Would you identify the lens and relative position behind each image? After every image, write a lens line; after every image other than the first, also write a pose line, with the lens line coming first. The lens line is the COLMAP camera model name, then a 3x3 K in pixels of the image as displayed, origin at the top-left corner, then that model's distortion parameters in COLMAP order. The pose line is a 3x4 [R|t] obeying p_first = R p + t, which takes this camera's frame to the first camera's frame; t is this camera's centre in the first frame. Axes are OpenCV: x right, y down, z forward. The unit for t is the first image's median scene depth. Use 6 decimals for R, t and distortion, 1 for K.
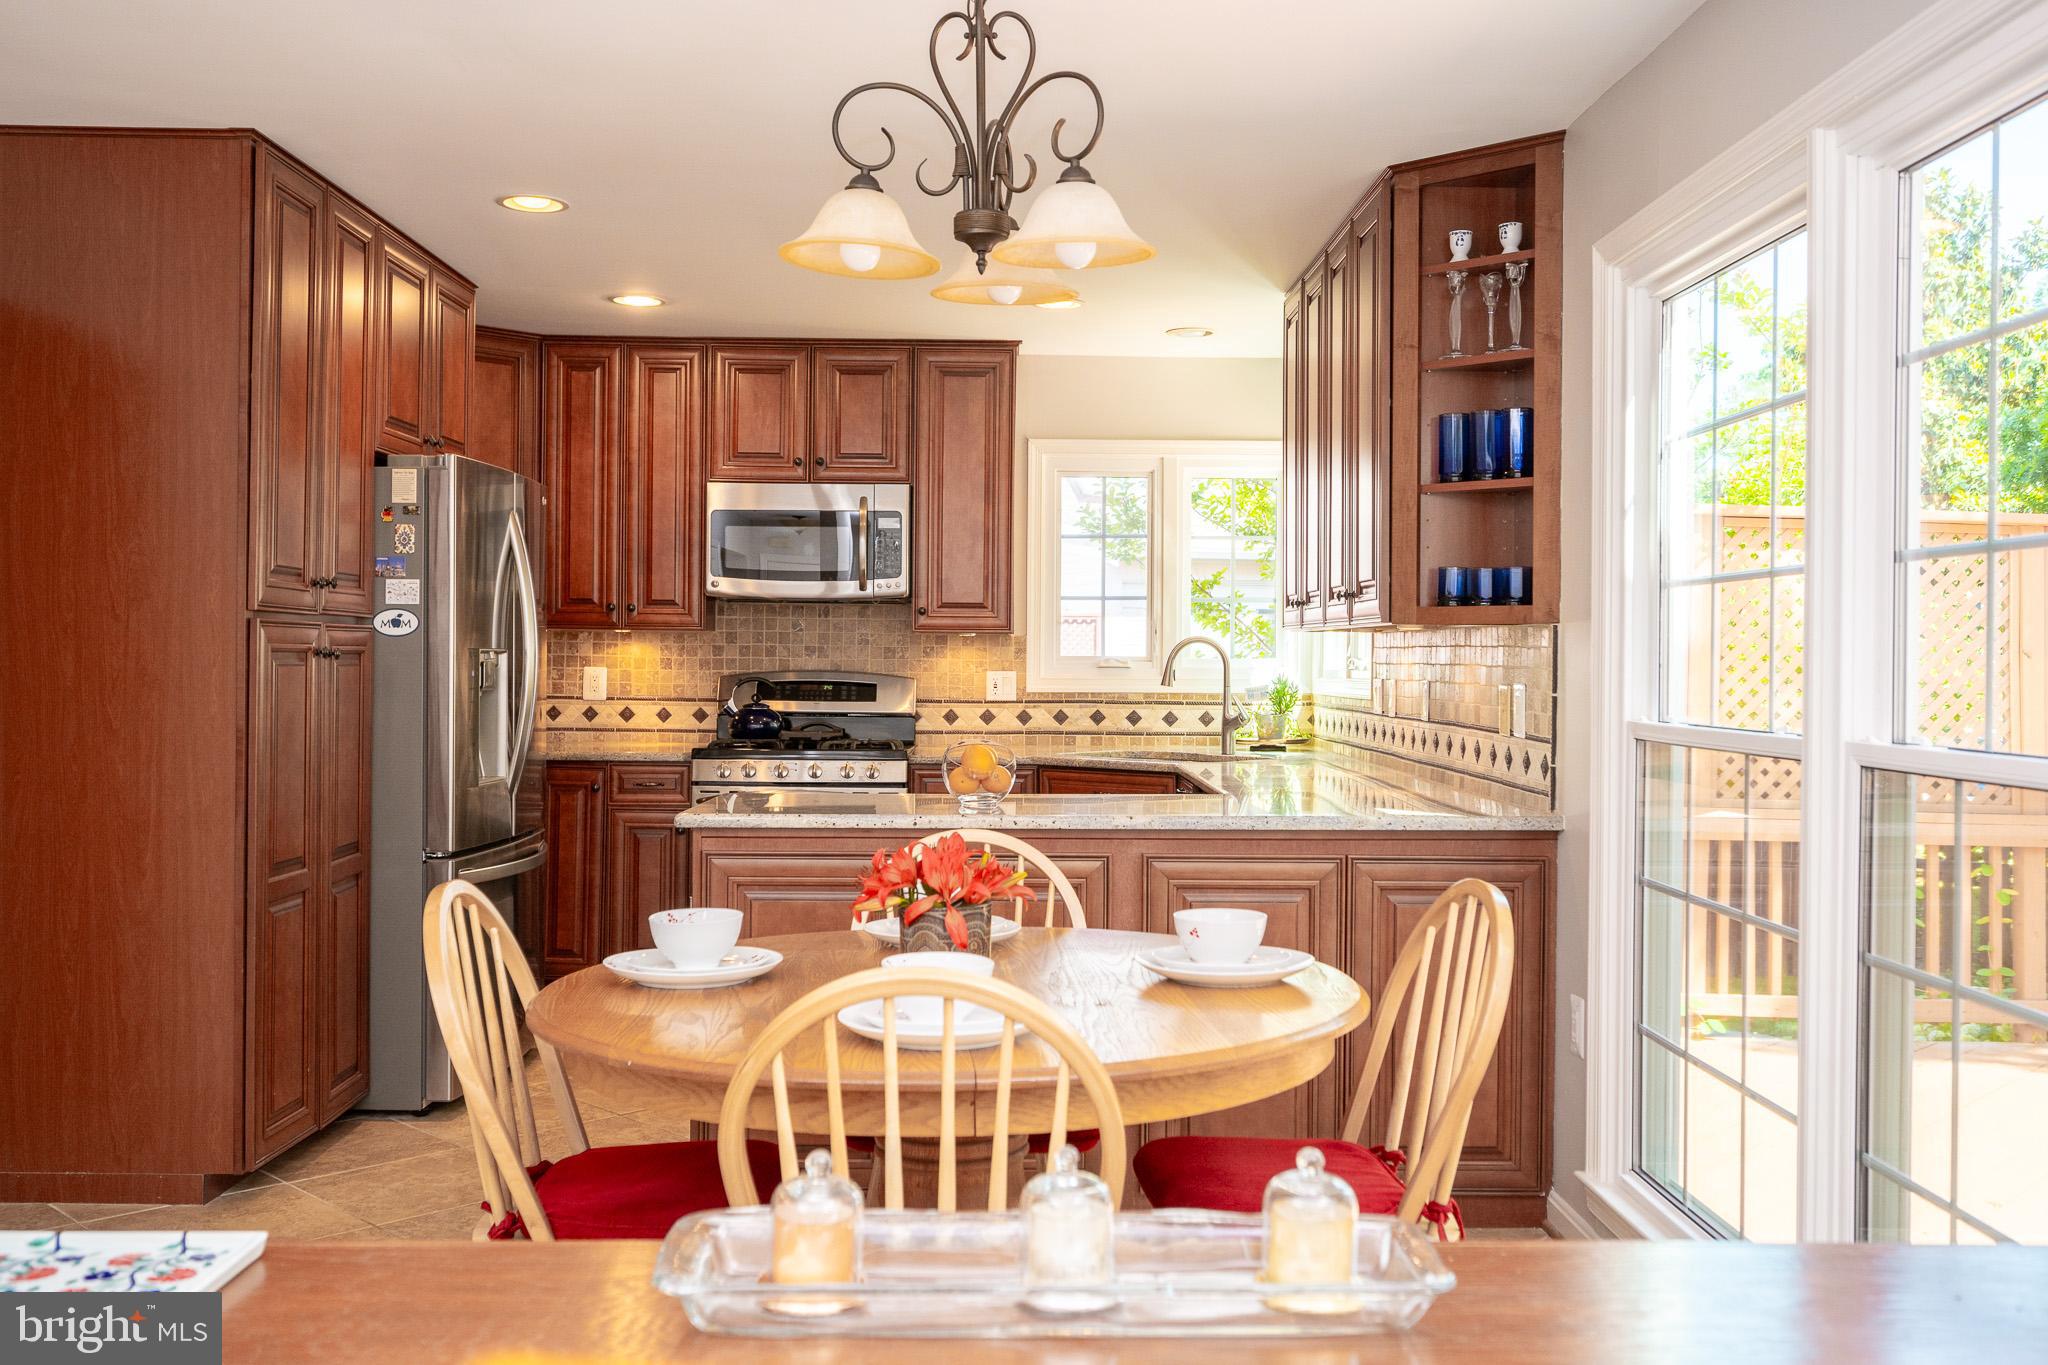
lens RADIAL K [[1815.5, 0, 1027.8], [0, 1815.5, 676.1], [0, 0, 1]] dist [-0.005735, -0.008896]
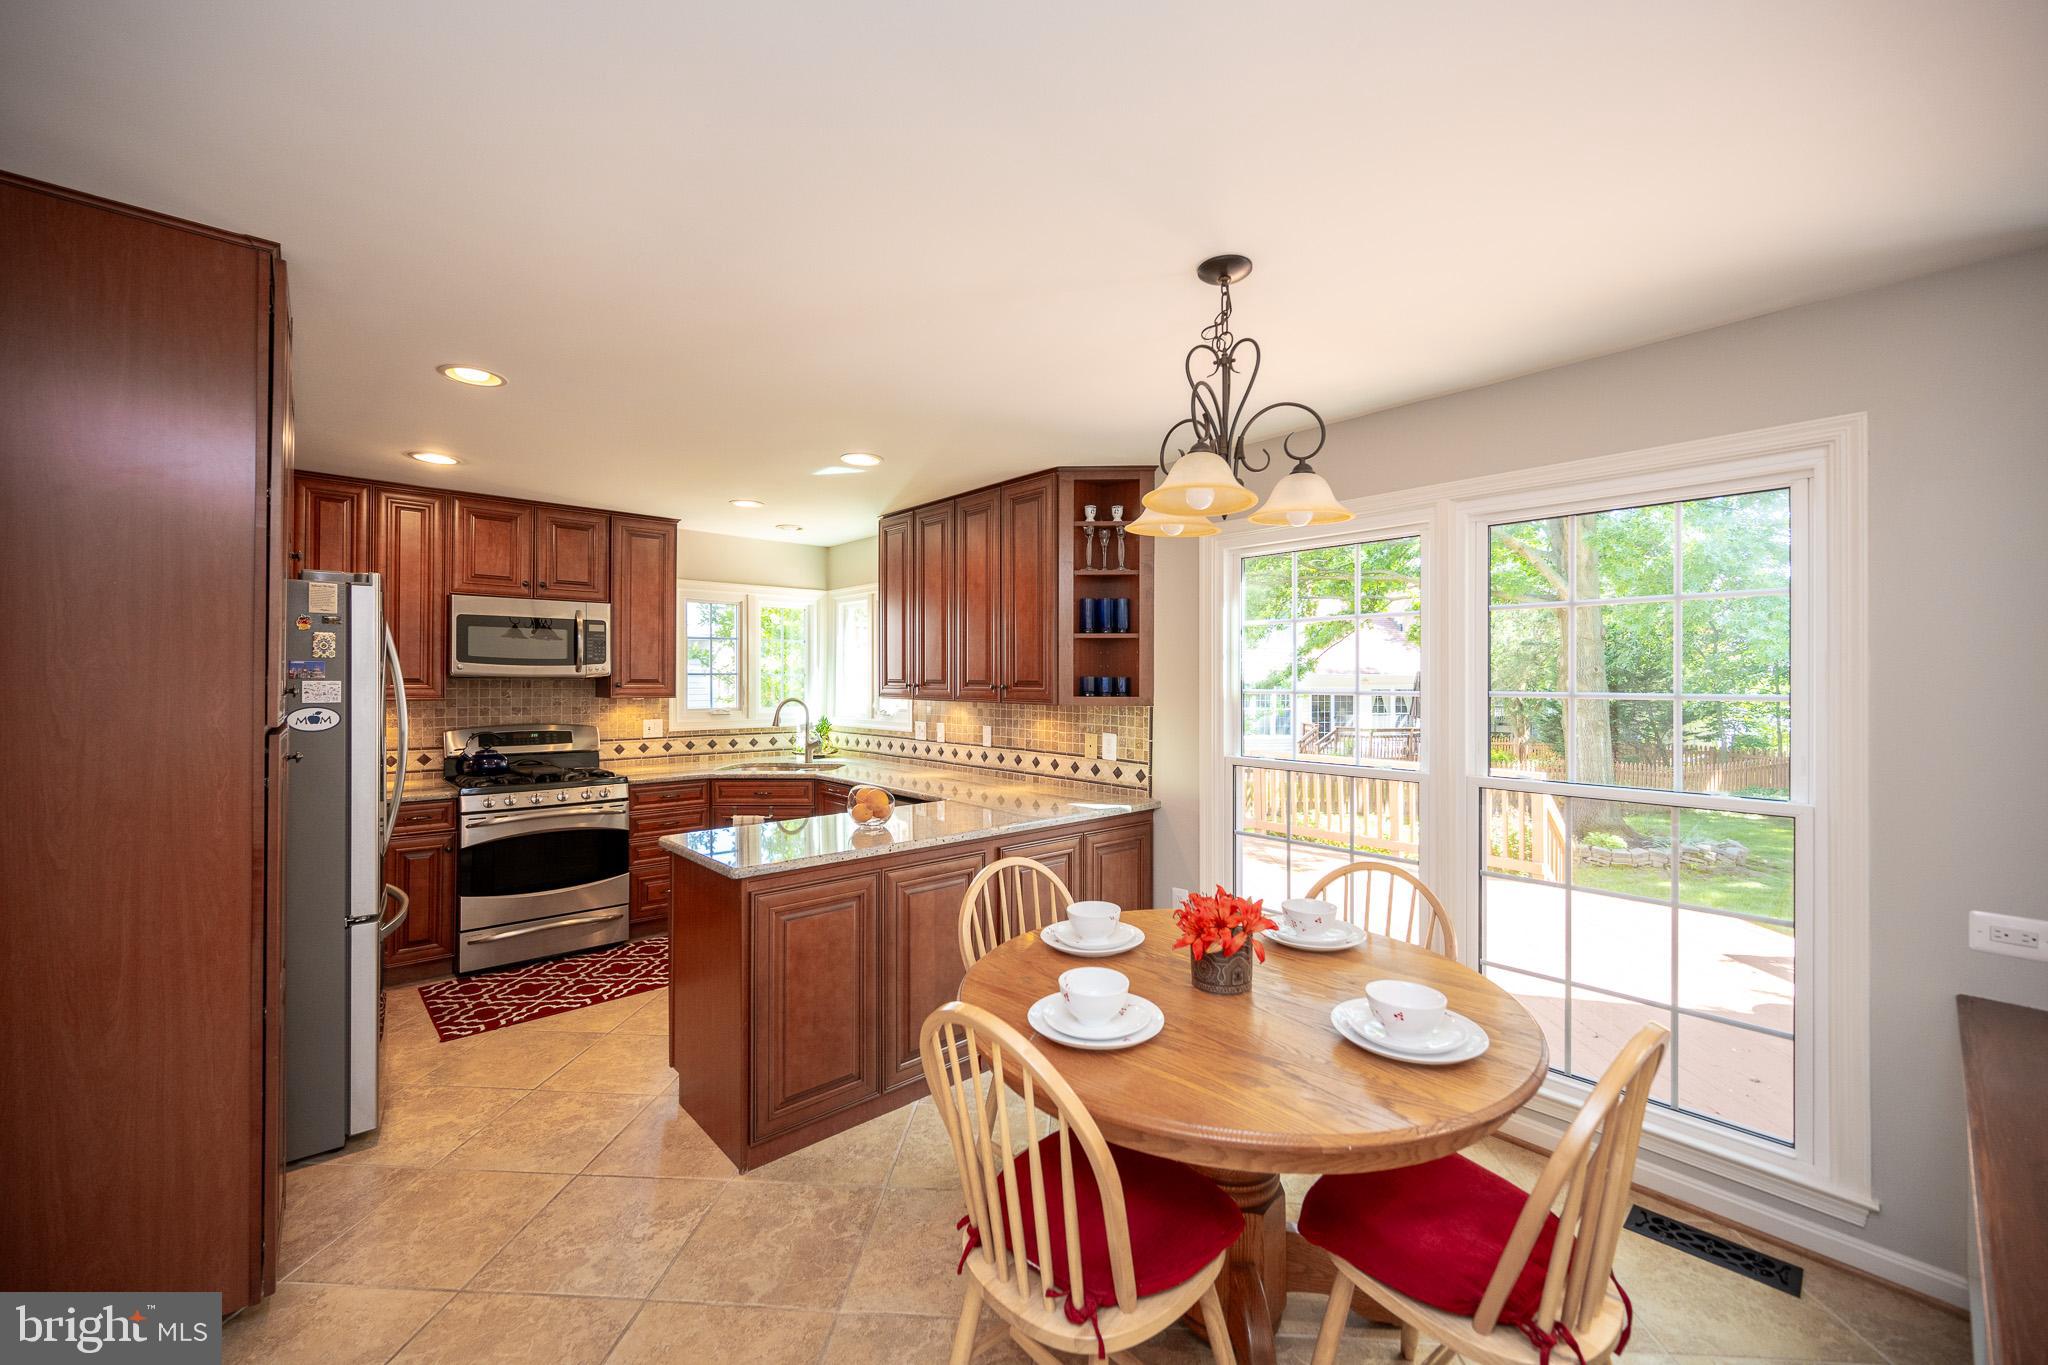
lens RADIAL K [[807.7, 0, 1018.7], [0, 807.7, 678.1], [0, 0, 1]] dist [-0.001558, 0.000051]
pose [[0.756831, -0.005718, 0.653586, -0.251778], [0.010542, 0.999938, -0.003459, -0.035532], [-0.653526, 0.009509, 0.756845, 0.246566]]
